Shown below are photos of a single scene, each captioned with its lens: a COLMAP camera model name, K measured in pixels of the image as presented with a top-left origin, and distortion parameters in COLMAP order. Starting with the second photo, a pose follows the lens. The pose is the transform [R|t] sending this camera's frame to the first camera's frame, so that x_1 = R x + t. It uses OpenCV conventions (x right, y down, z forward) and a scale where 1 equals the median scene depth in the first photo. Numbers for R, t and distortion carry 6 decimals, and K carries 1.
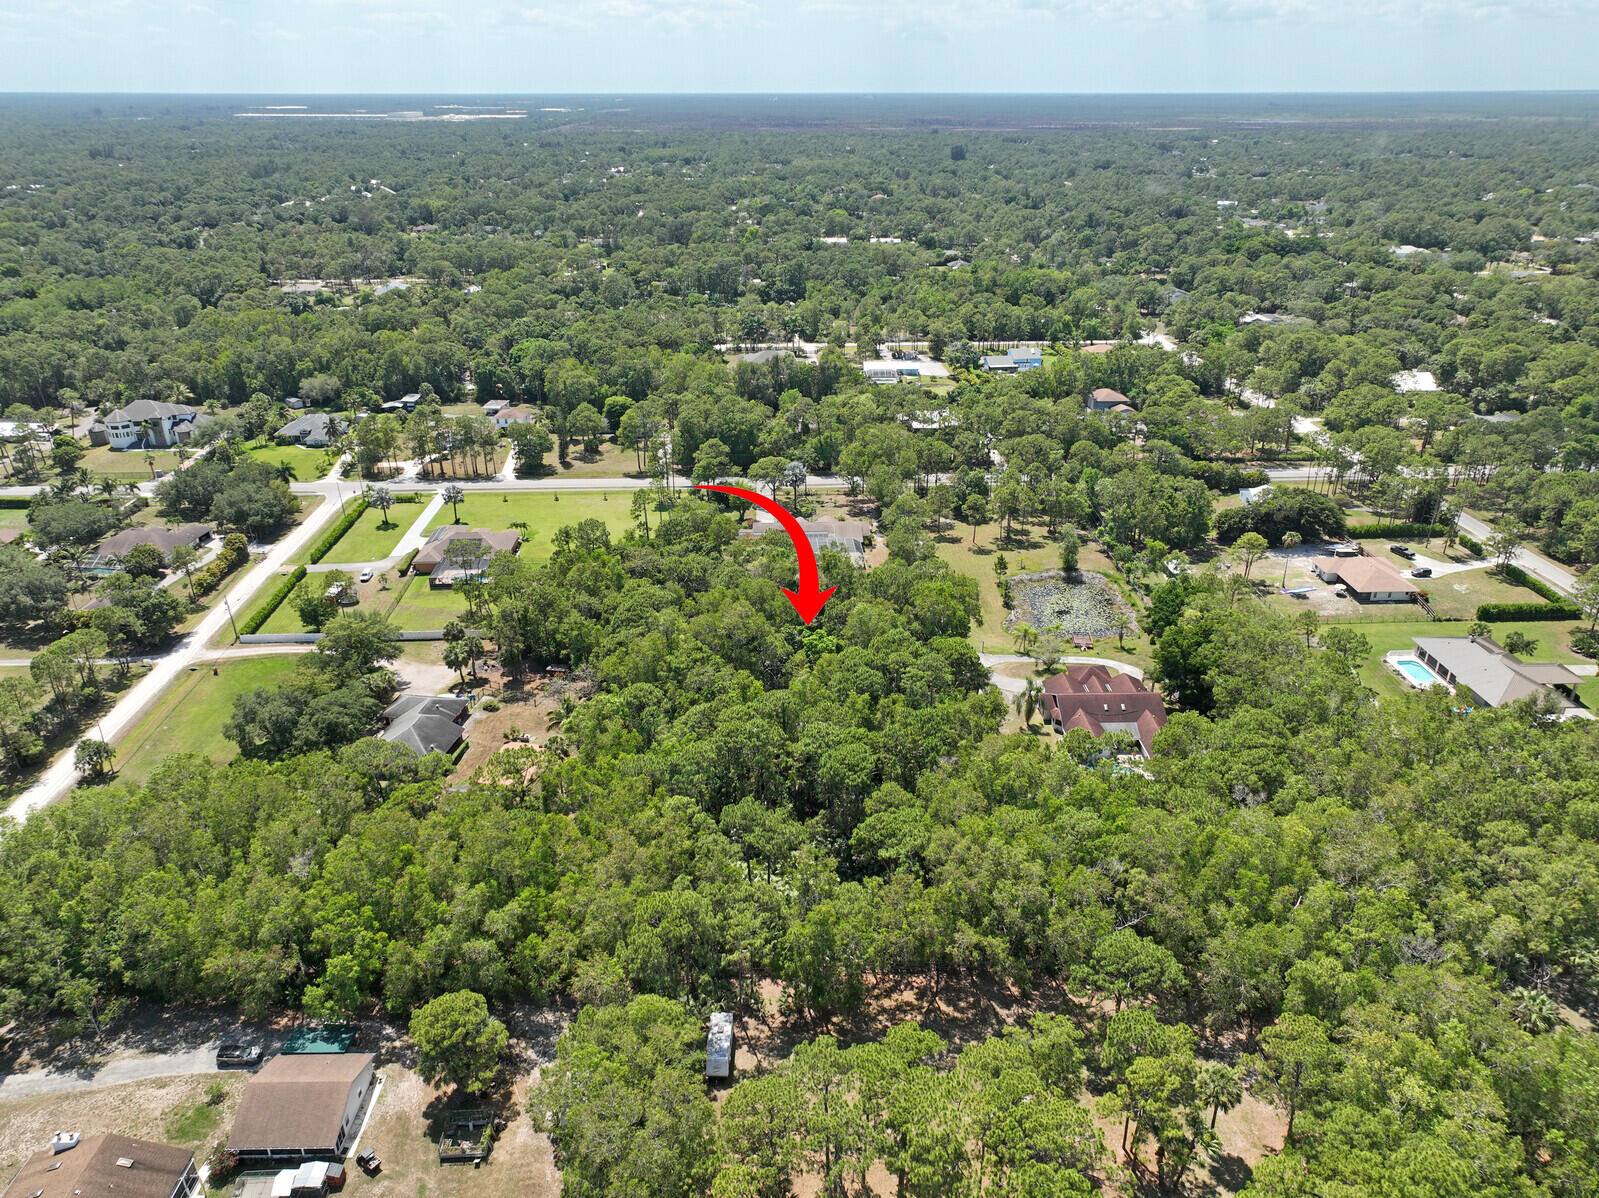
lens RADIAL K [[1123.0, 0, 800.2], [0, 1123.0, 592.3], [0, 0, 1]] dist [-0.005217, 0.021911]
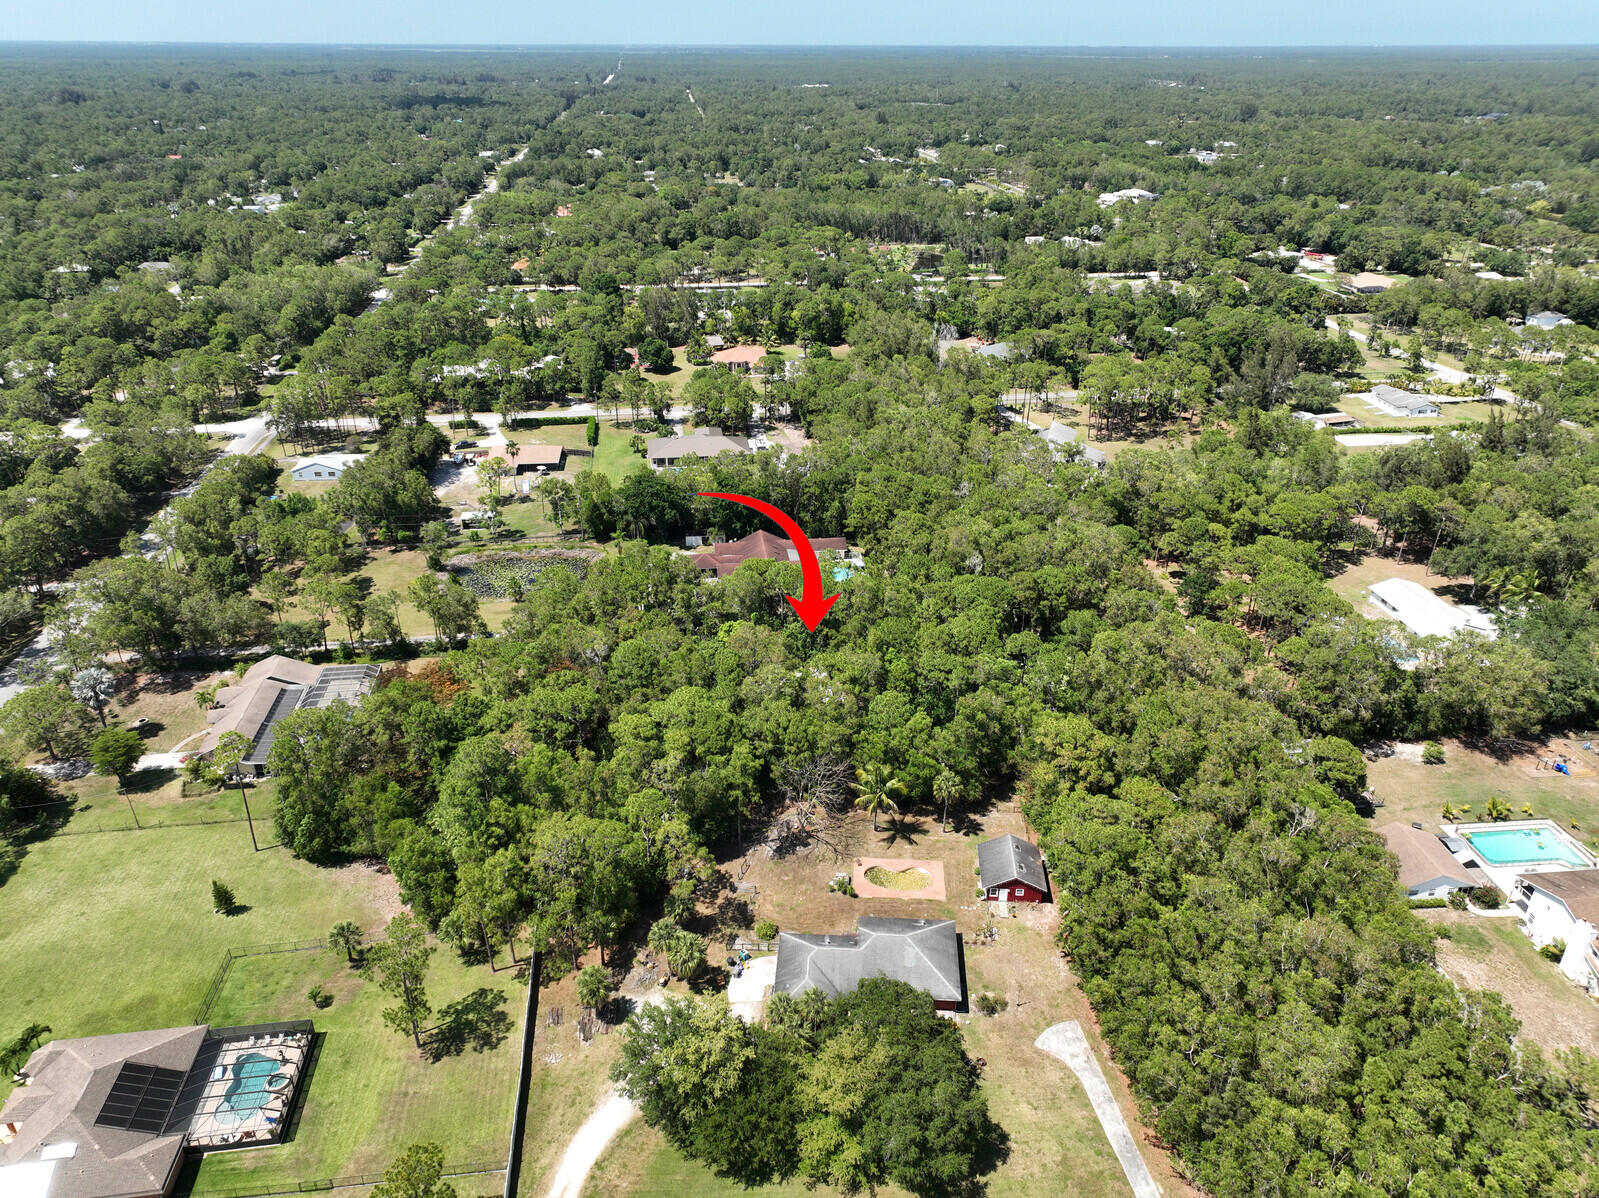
lens RADIAL K [[1123.0, 0, 803.2], [0, 1123.0, 599.0], [0, 0, 1]] dist [-0.005217, 0.021911]
pose [[-0.090553, -0.443589, 0.891644, -0.579660], [0.406972, 0.800670, 0.439661, -0.263137], [-0.908941, 0.402686, 0.108025, 0.577619]]
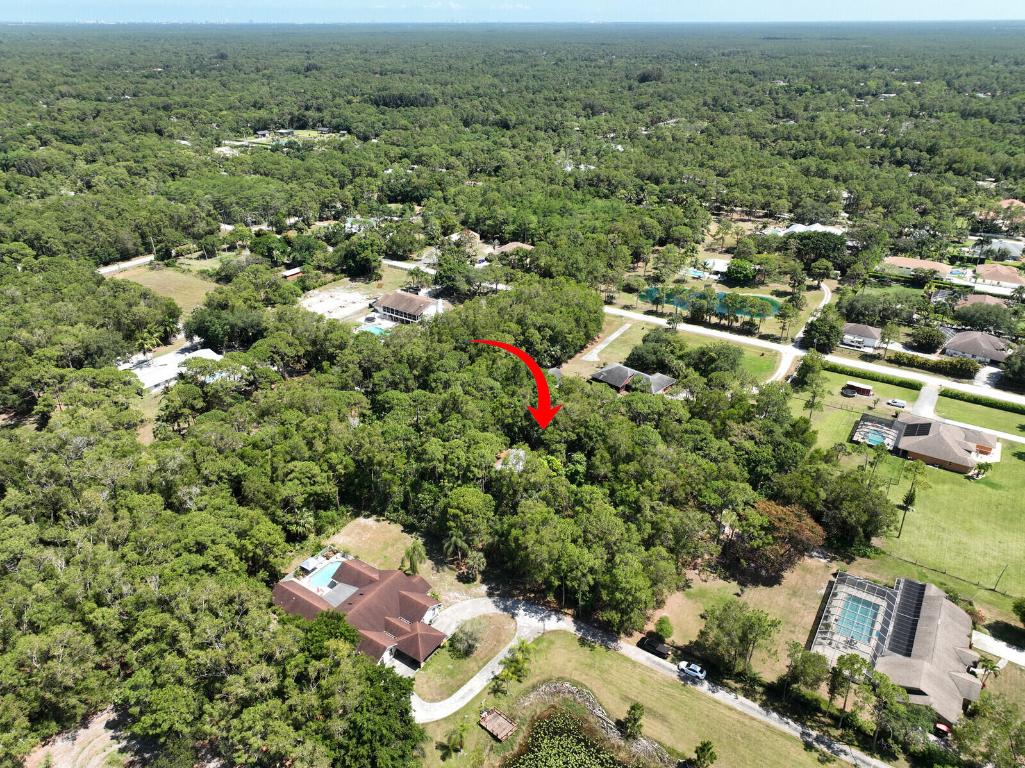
lens RADIAL K [[719.8, 0, 514.6], [0, 719.8, 388.6], [0, 0, 1]] dist [-0.005217, 0.021911]
pose [[-0.583284, 0.374331, -0.720872, 0.420212], [-0.330825, 0.701056, 0.631724, -0.365763], [0.741846, 0.606957, -0.285077, 0.801814]]
